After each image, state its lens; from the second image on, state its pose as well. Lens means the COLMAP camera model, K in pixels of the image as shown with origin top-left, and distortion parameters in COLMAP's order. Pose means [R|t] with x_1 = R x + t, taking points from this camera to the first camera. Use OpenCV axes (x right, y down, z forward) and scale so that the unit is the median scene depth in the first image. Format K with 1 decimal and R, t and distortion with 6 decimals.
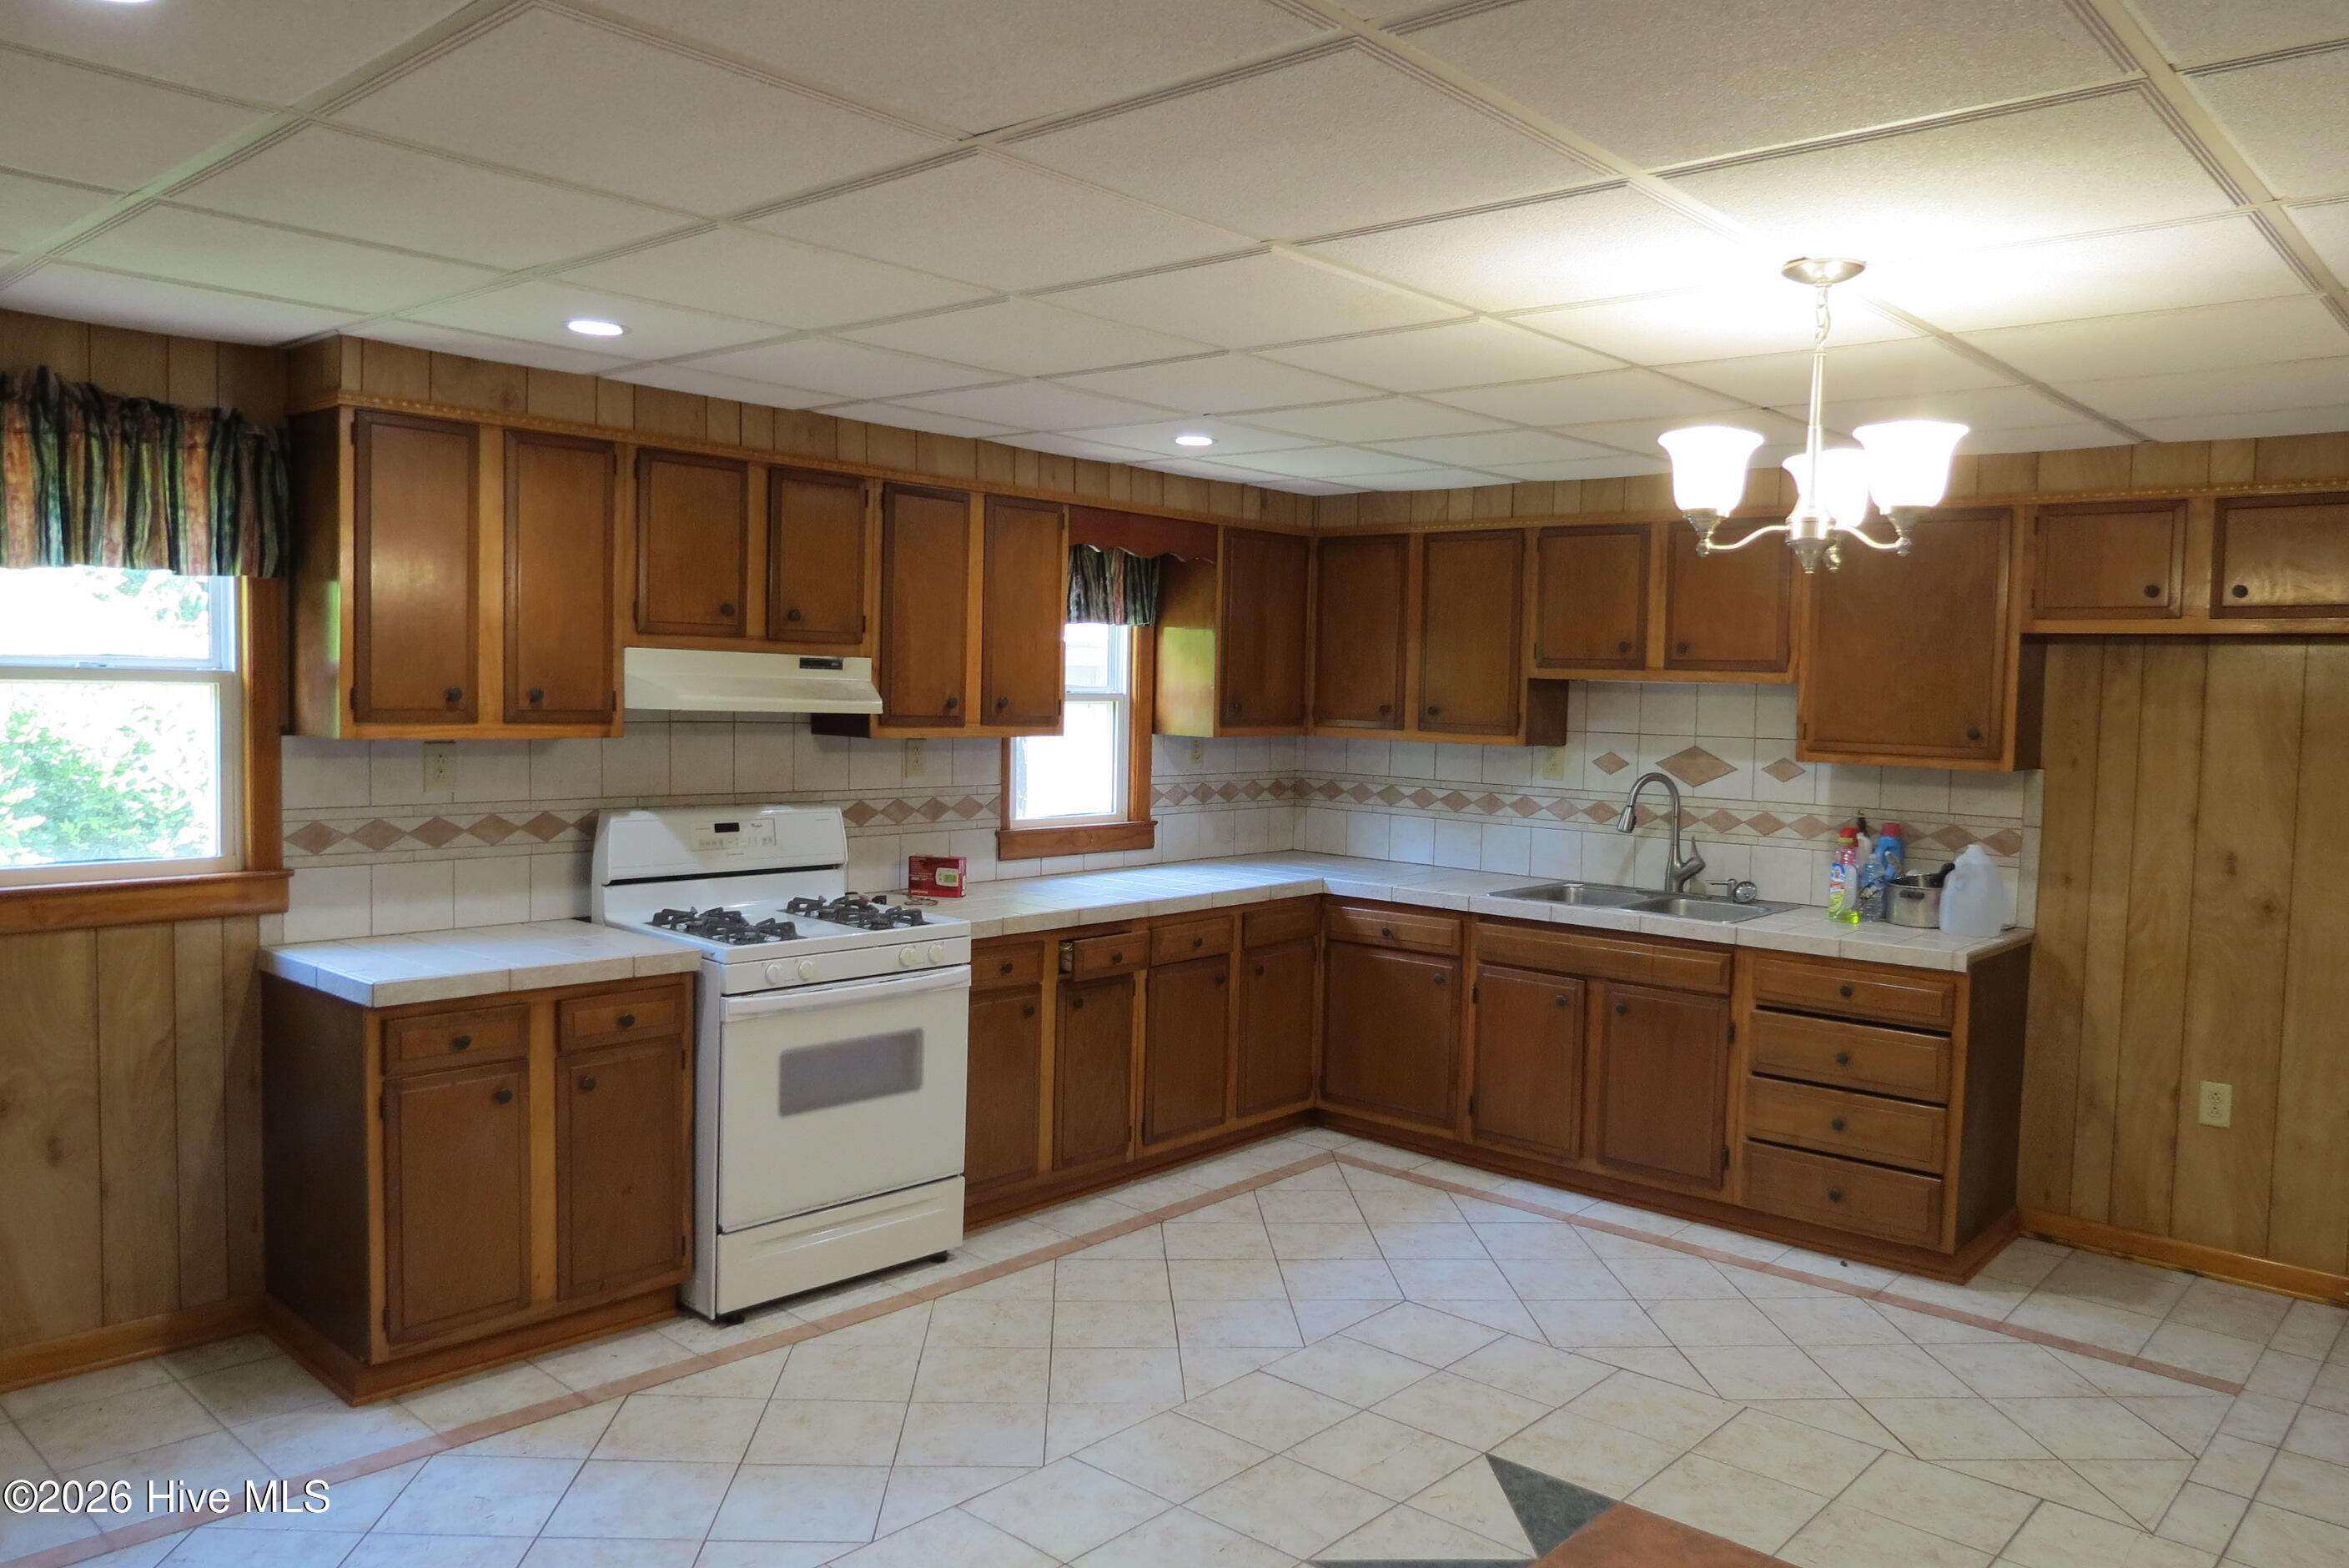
lens RADIAL K [[1665.0, 0, 1172.4], [0, 1665.0, 779.5], [0, 0, 1]] dist [-0.024931, 0.003507]
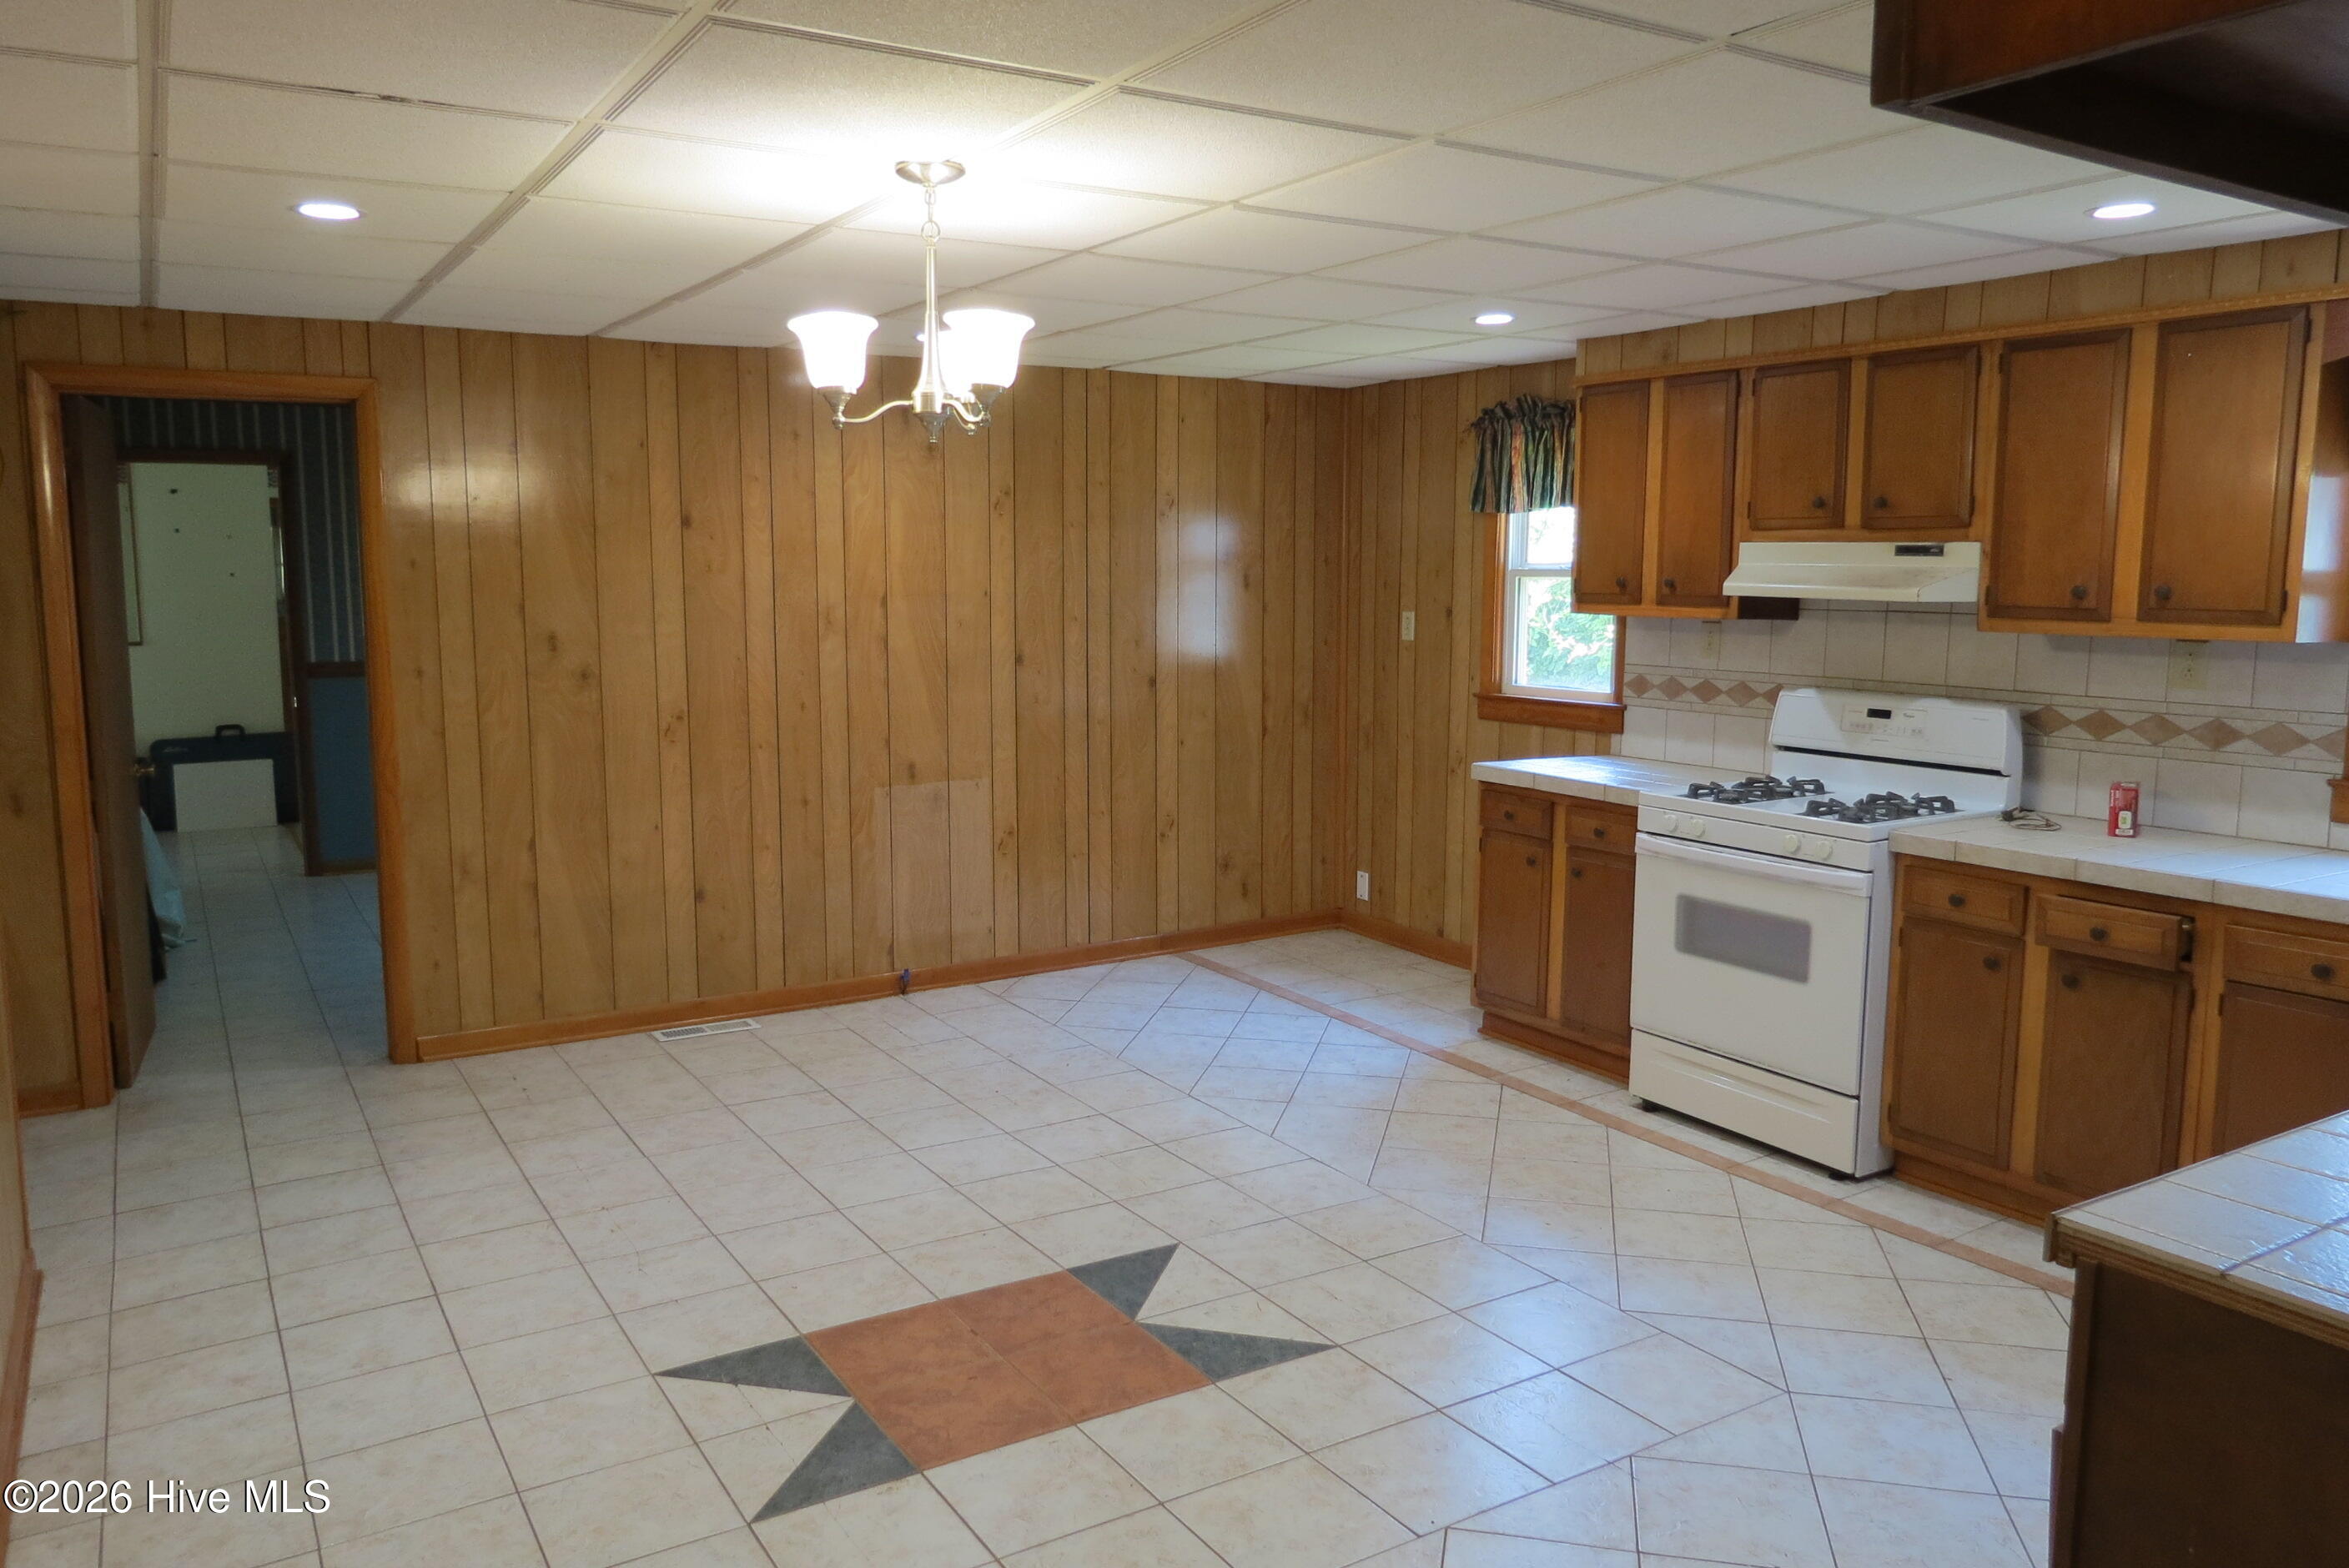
lens RADIAL K [[1665.0, 0, 1172.4], [0, 1665.0, 779.5], [0, 0, 1]] dist [-0.024931, 0.003507]
pose [[-0.271976, 0.093527, -0.957748, 0.896159], [-0.066609, 0.991049, 0.115694, -0.021730], [0.959996, 0.095261, -0.263312, 0.909978]]
